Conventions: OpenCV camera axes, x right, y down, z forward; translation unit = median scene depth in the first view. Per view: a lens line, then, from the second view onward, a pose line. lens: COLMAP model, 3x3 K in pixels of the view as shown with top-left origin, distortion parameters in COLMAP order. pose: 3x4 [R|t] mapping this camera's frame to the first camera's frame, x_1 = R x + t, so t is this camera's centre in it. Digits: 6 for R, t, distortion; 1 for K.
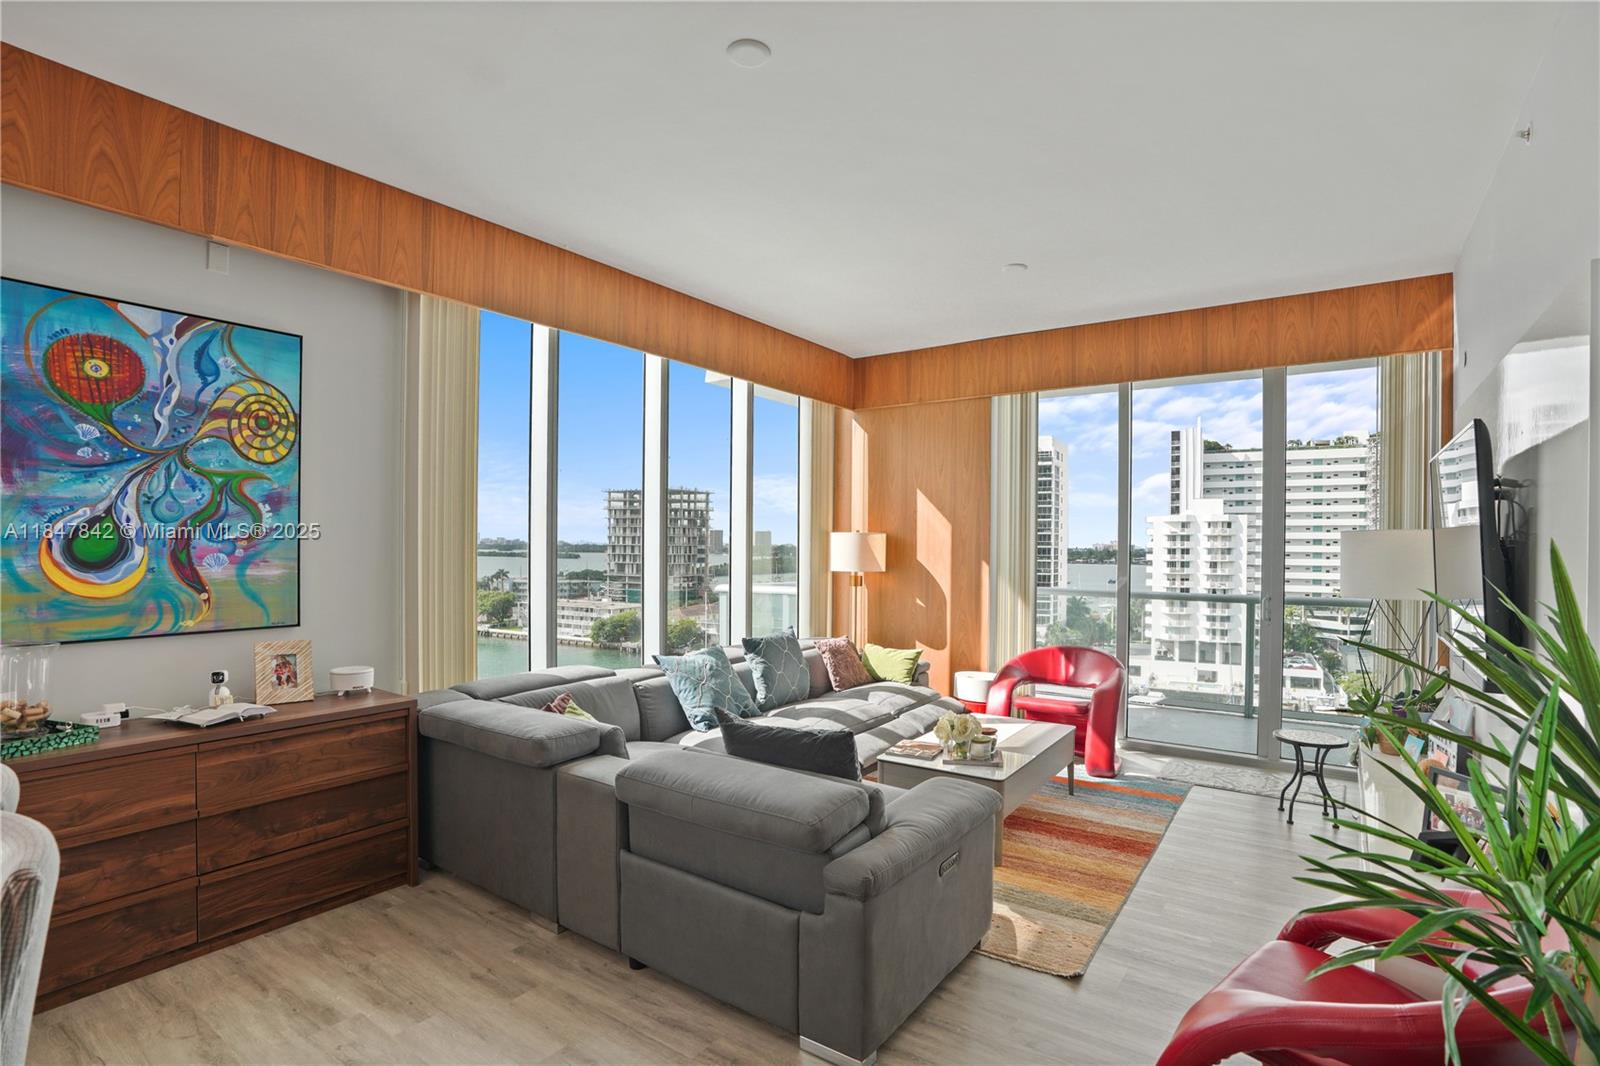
lens RADIAL K [[800.1, 0, 826.6], [0, 800.1, 559.0], [0, 0, 1]] dist [0.017189, 0.002651]
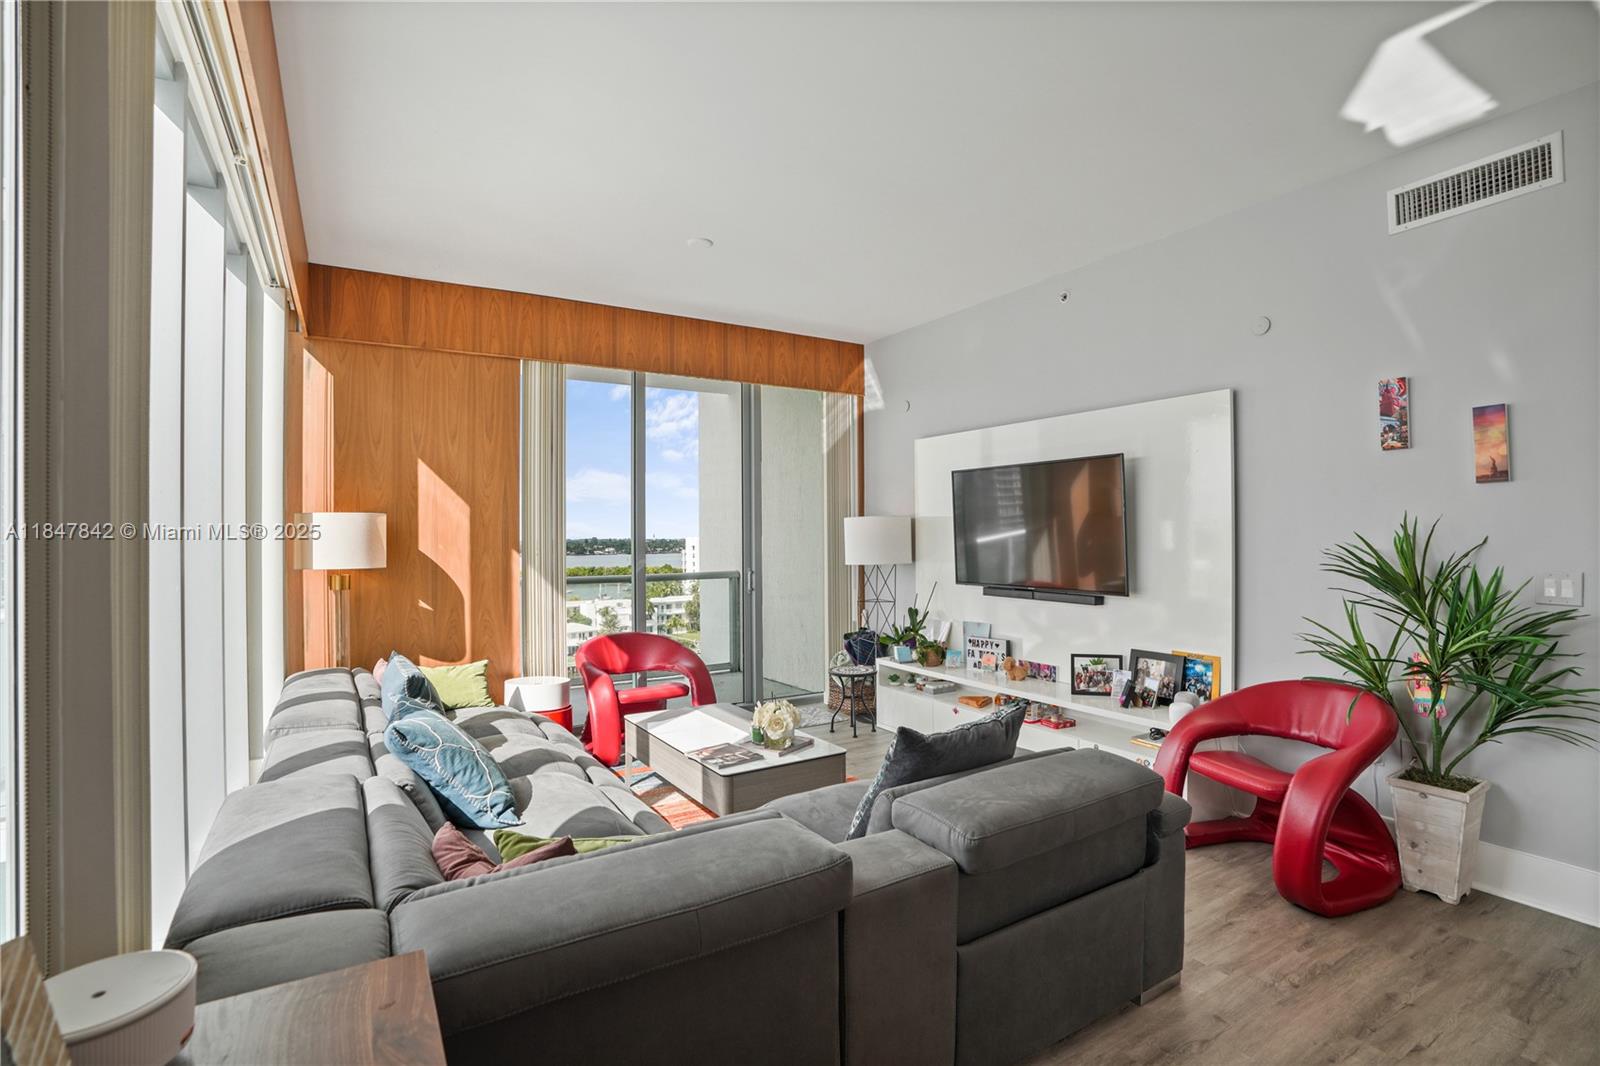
lens RADIAL K [[800.1, 0, 786.4], [0, 800.1, 524.7], [0, 0, 1]] dist [0.017189, 0.002651]
pose [[0.462961, 0.007123, 0.886350, -0.425249], [0.020803, 0.999605, -0.018899, -0.000966], [-0.886135, 0.027188, 0.462629, 0.338904]]
